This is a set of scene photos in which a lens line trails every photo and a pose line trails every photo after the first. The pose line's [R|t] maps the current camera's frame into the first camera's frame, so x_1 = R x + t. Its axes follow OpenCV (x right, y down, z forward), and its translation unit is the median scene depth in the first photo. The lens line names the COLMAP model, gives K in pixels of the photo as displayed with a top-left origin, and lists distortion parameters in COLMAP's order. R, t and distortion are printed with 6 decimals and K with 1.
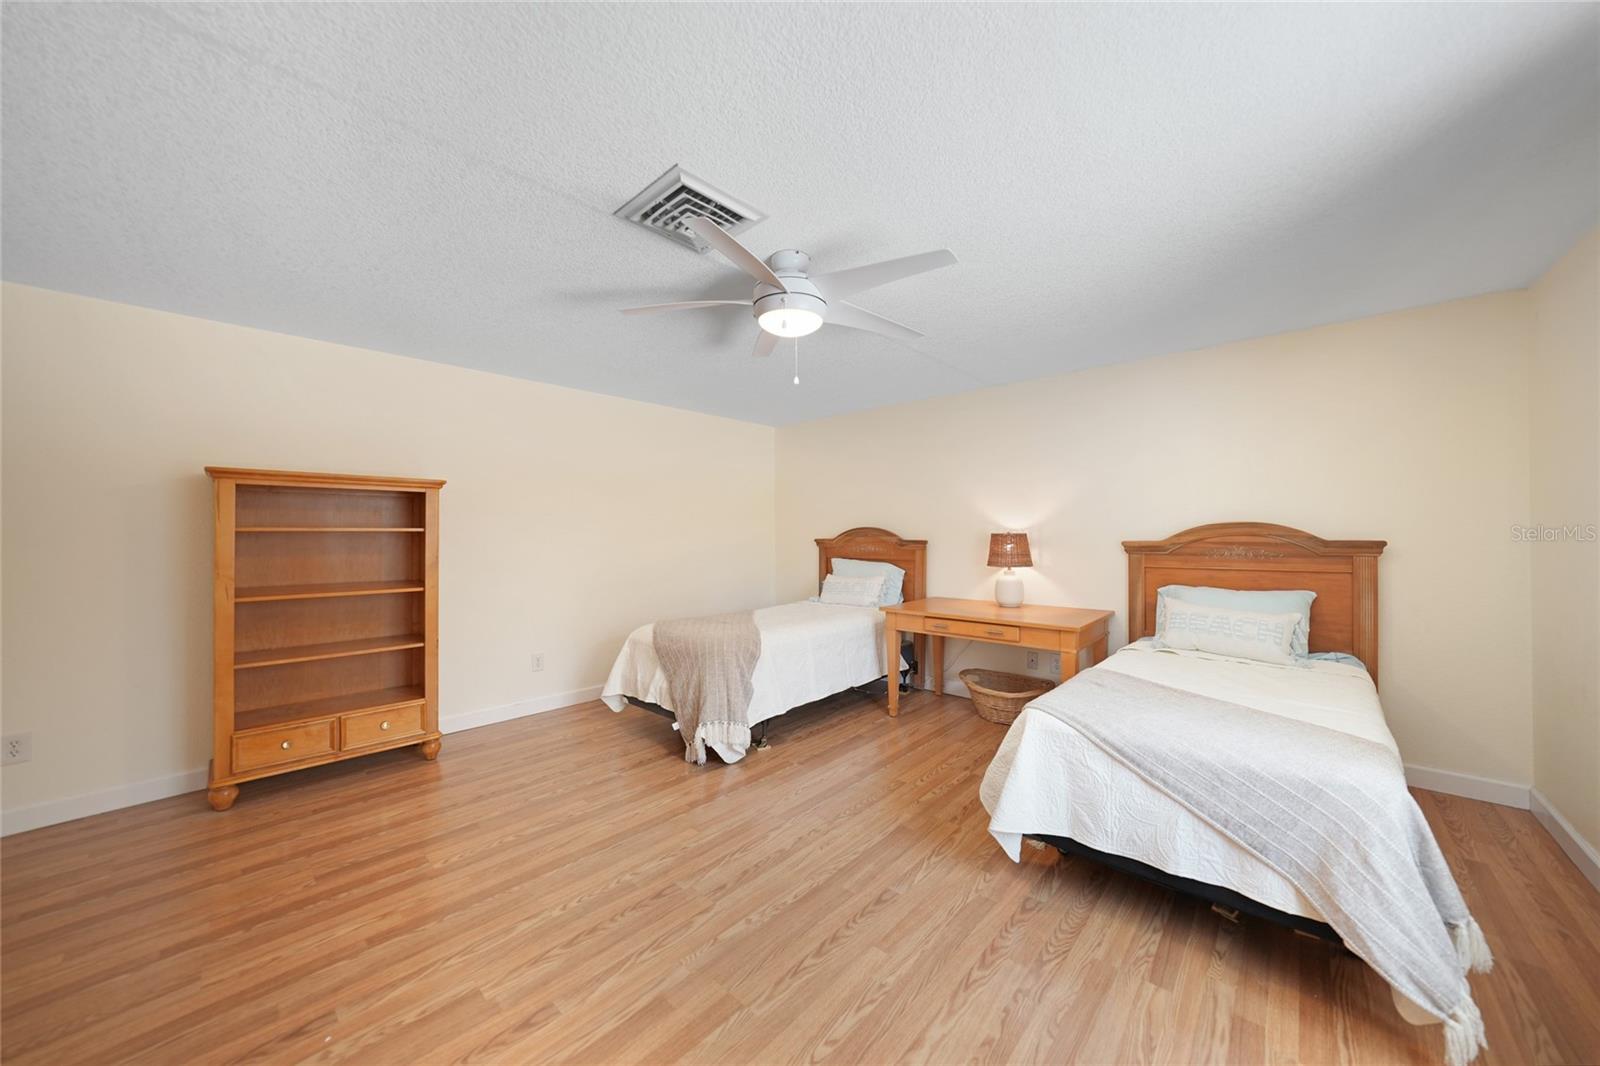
lens RADIAL K [[560.4, 0, 800.0], [0, 560.4, 533.0], [0, 0, 1]] dist [-0.018323, 0.000031]
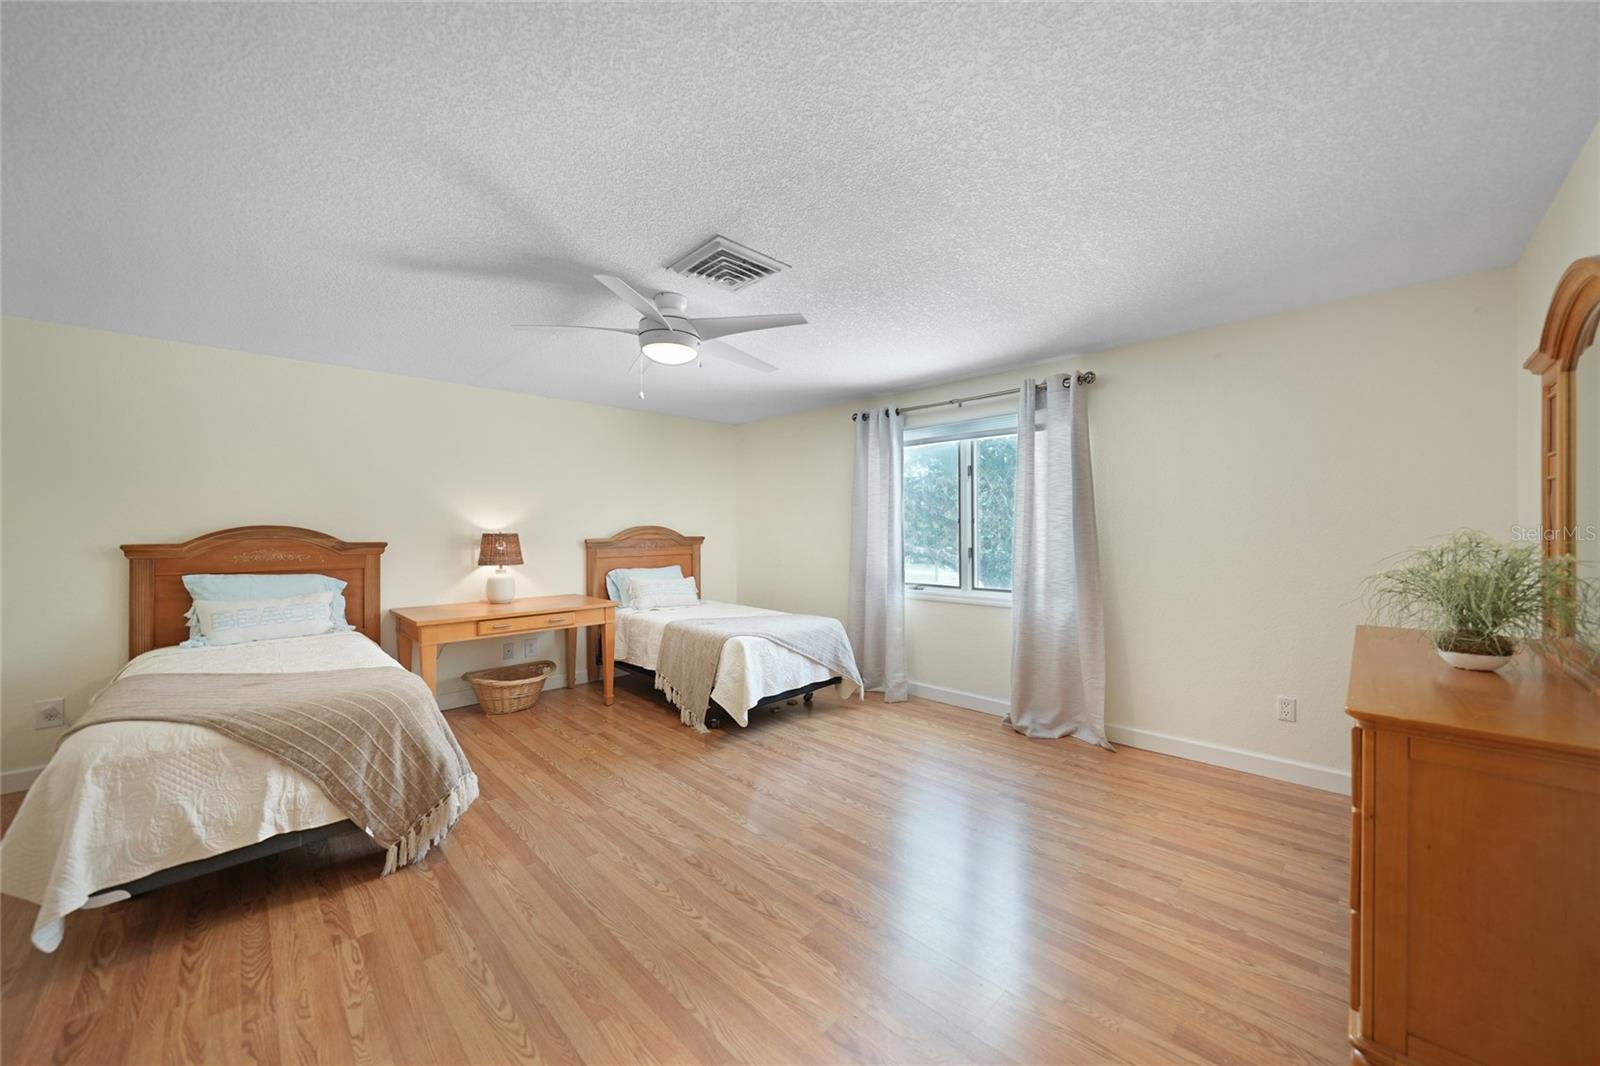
lens RADIAL K [[566.5, 0, 826.1], [0, 566.5, 533.7], [0, 0, 1]] dist [-0.000154, -0.000013]
pose [[0.031359, -0.000863, 0.999508, -1.014177], [0.006407, 0.999979, 0.000662, 0.006570], [-0.999488, 0.006383, 0.031364, 0.535540]]
